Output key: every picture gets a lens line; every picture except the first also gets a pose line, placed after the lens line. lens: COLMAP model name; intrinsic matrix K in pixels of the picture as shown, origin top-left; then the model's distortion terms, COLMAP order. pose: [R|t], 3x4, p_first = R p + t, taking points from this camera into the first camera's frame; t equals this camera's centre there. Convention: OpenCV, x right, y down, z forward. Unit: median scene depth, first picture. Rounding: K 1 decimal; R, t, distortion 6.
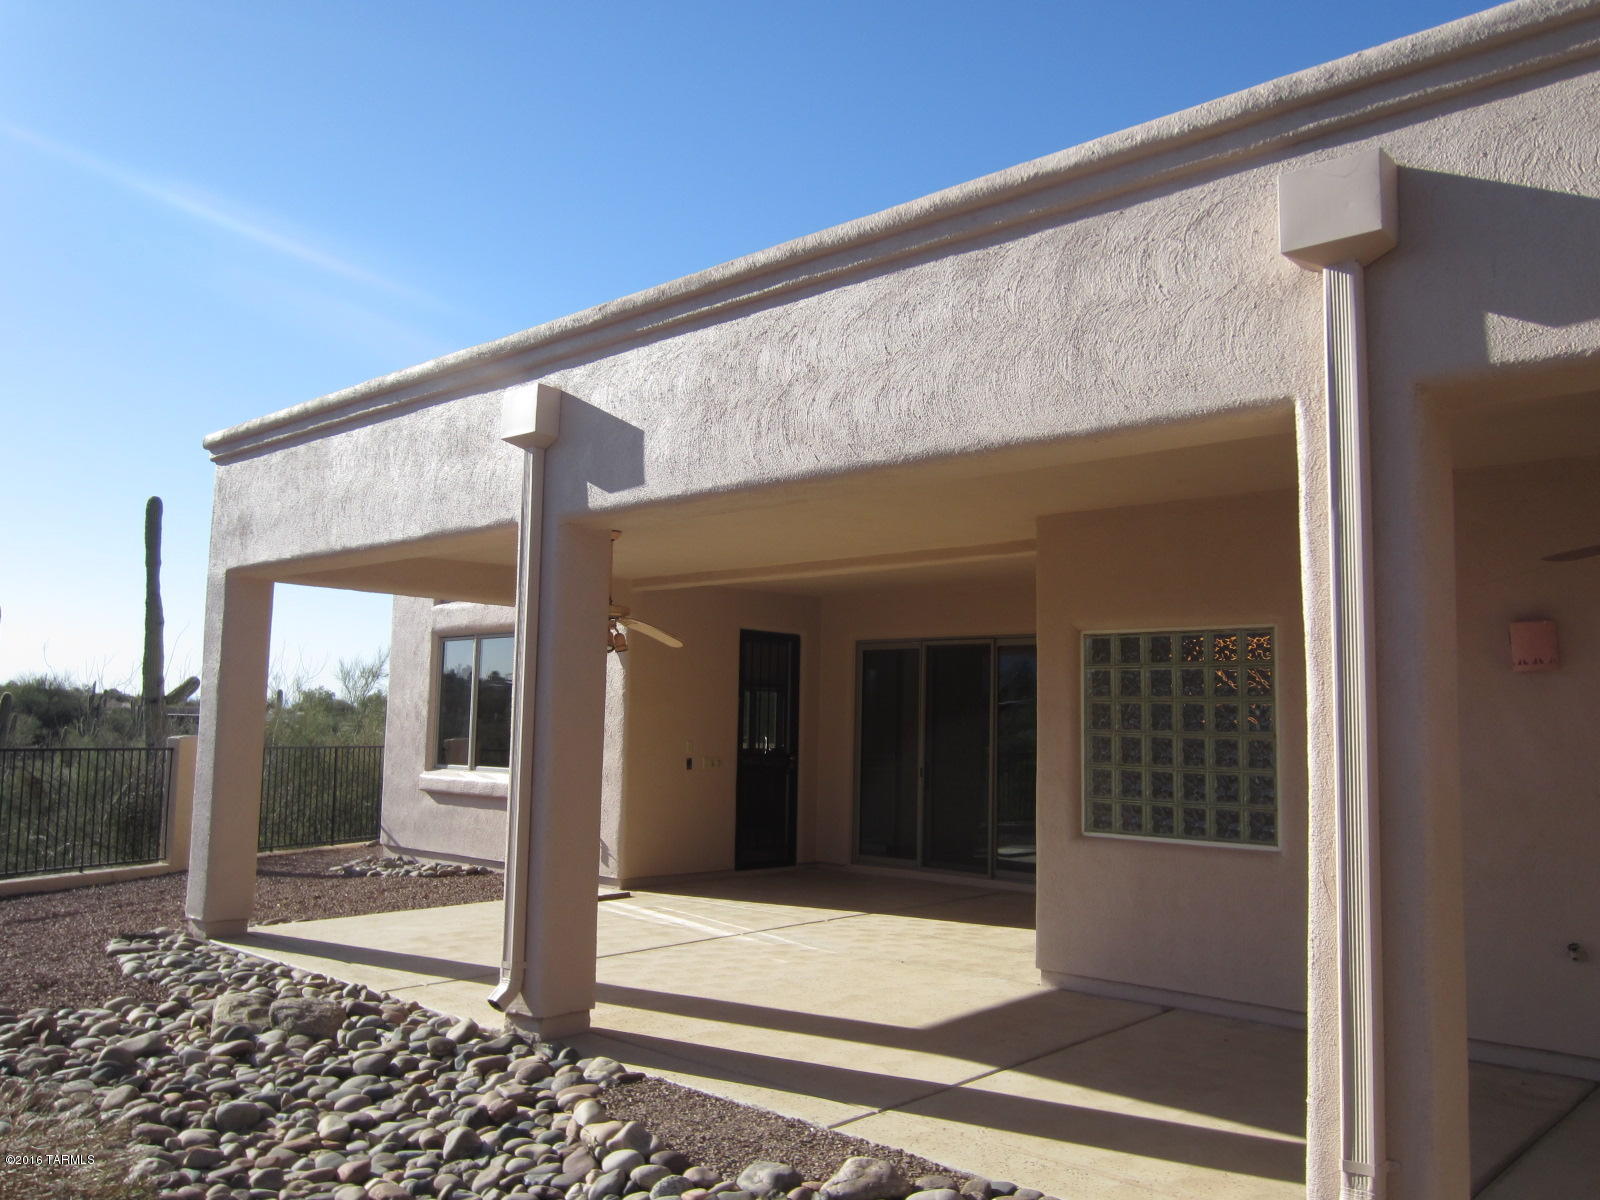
lens RADIAL K [[1262.5, 0, 819.9], [0, 1262.5, 597.4], [0, 0, 1]] dist [-0.031237, 0.012987]
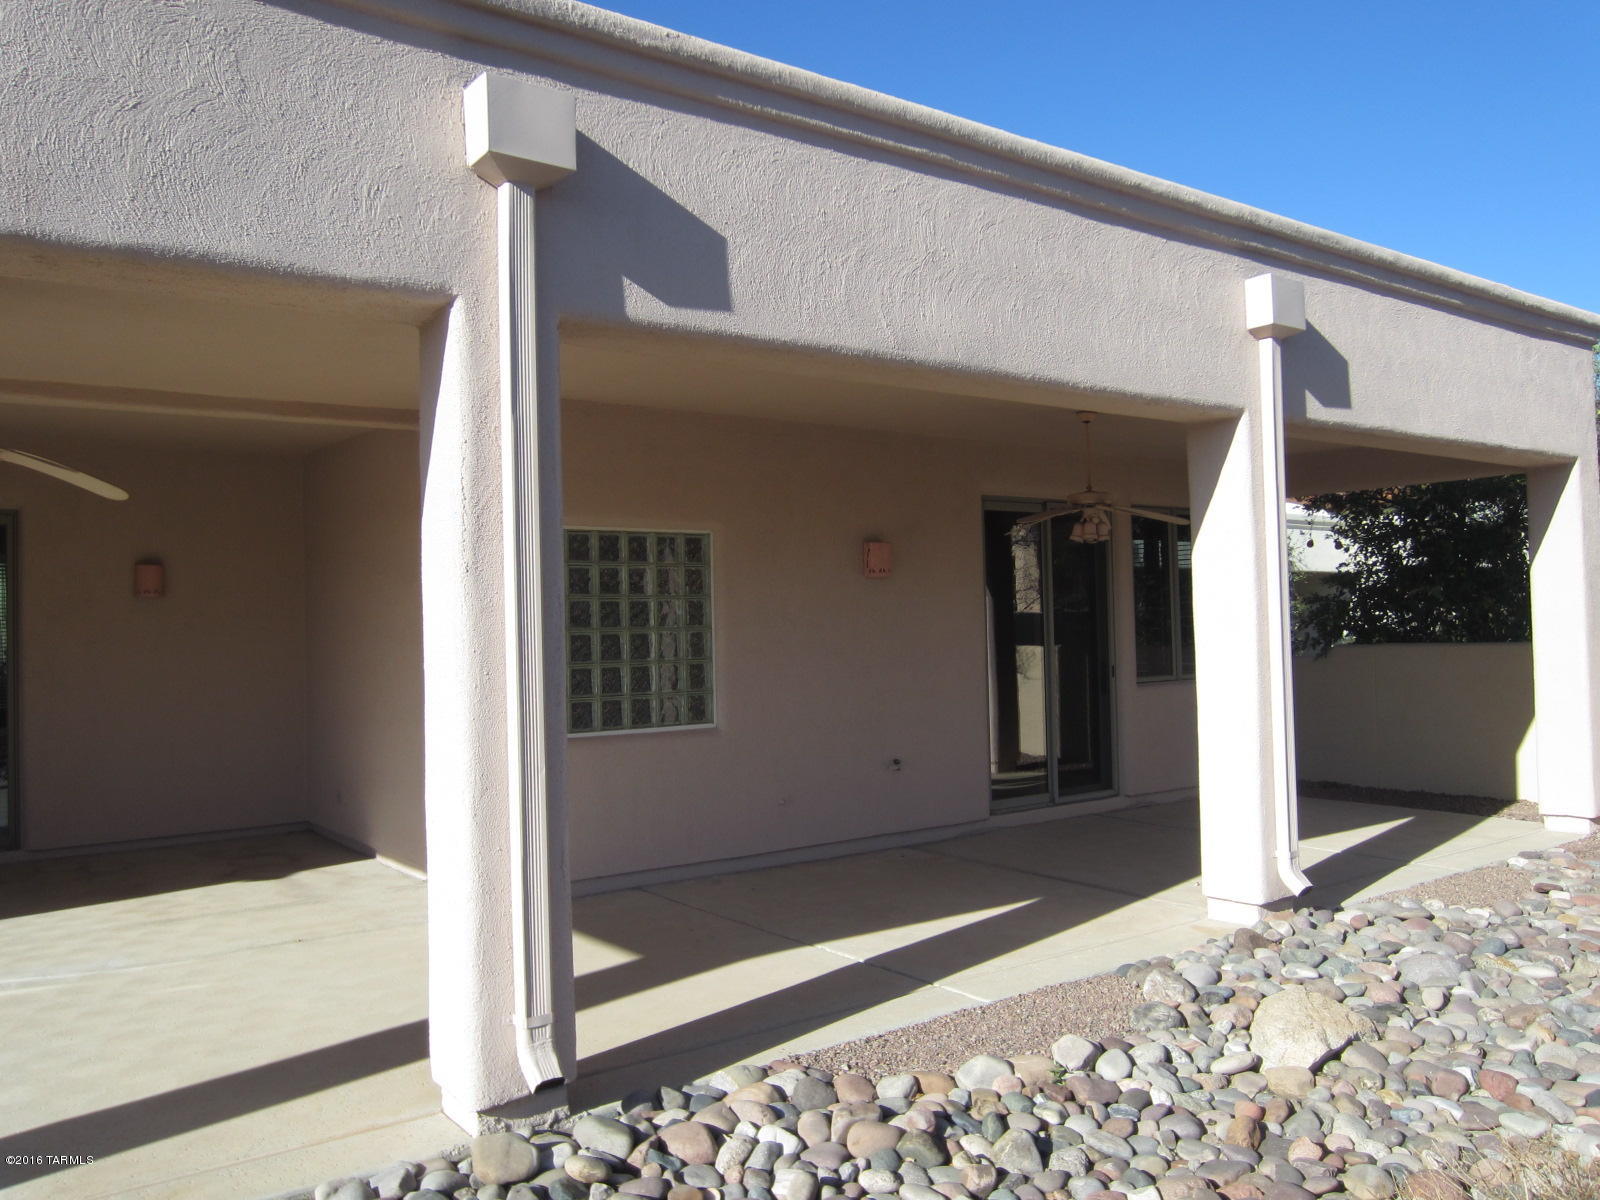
lens RADIAL K [[1262.5, 0, 819.9], [0, 1262.5, 597.4], [0, 0, 1]] dist [-0.031237, 0.012987]
pose [[0.193241, -0.001337, 0.981150, -0.717624], [-0.074840, 0.997066, 0.016099, 0.053403], [-0.978293, -0.076540, 0.192574, 0.653409]]
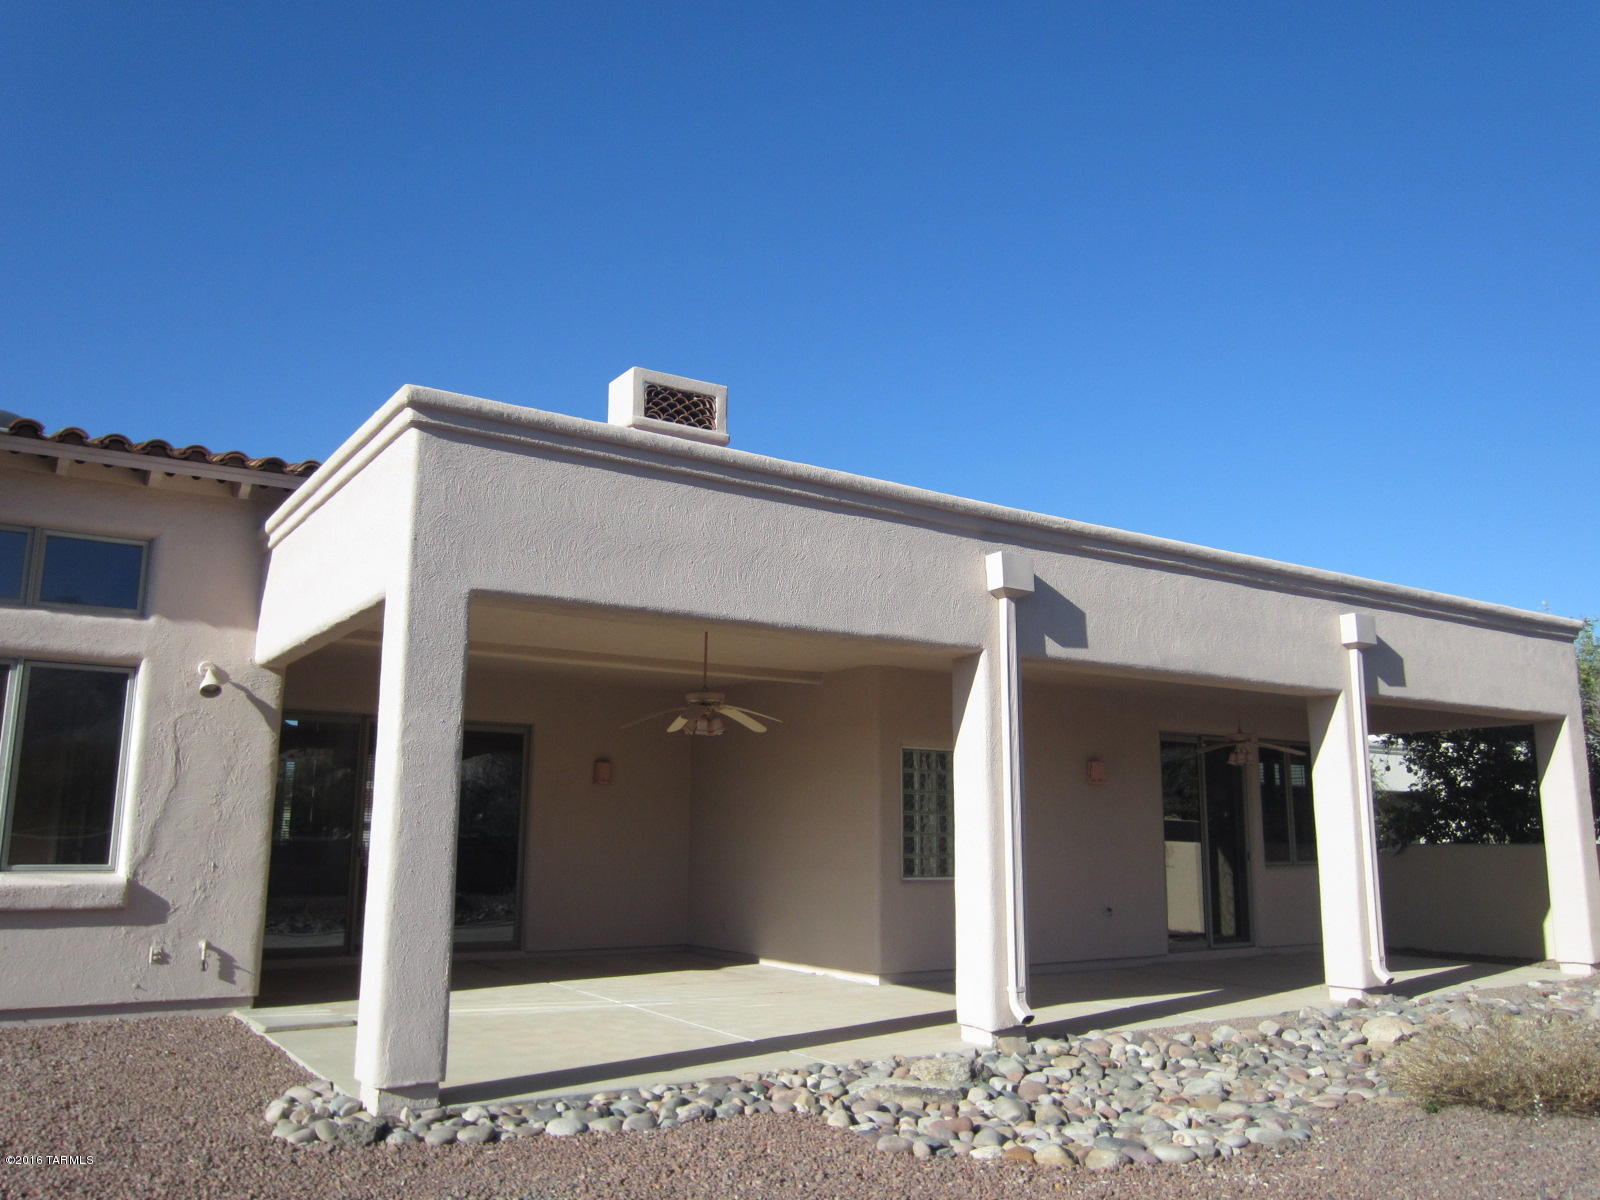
lens RADIAL K [[1262.5, 0, 819.9], [0, 1262.5, 597.4], [0, 0, 1]] dist [-0.031237, 0.012987]
pose [[0.245309, 0.163301, 0.955592, -1.414888], [-0.102874, 0.984530, -0.141837, 0.082715], [-0.963971, -0.063512, 0.258314, 0.764982]]
